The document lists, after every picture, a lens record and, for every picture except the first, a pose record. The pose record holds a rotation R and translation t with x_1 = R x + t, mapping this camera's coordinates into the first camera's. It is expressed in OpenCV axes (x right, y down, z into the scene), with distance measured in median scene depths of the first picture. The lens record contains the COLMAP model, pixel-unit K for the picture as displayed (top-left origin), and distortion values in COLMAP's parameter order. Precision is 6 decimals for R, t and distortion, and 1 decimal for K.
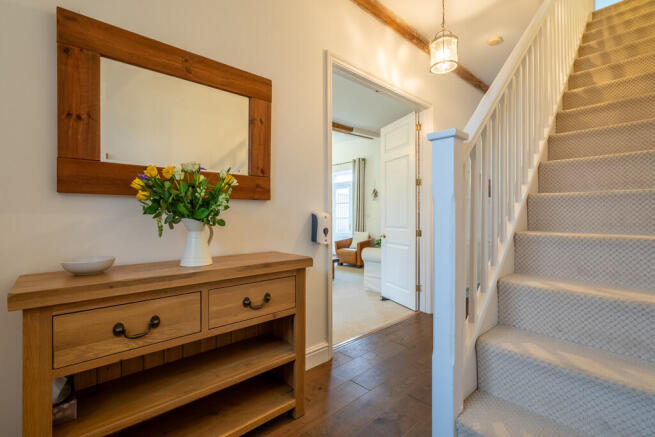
lens RADIAL K [[297.1, 0, 327.5], [0, 297.1, 218.5], [0, 0, 1]] dist [0.000104, 0.000006]
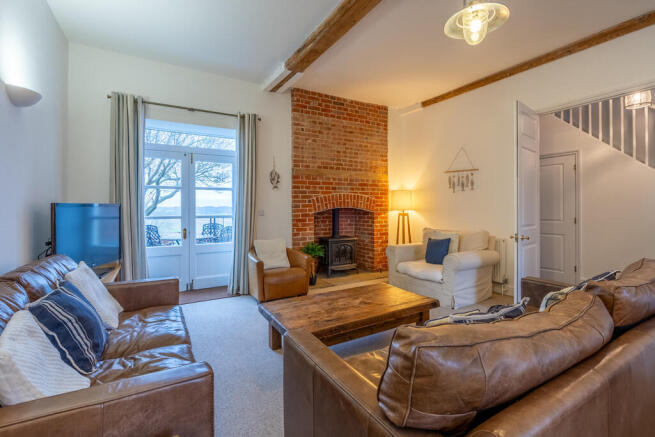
lens RADIAL K [[297.1, 0, 327.5], [0, 297.1, 218.5], [0, 0, 1]] dist [0.000104, 0.000006]
pose [[0.203623, -0.008209, 0.979015, -0.433448], [0.006464, 0.999954, 0.007040, -0.001055], [-0.979028, 0.004895, 0.203667, 0.719767]]
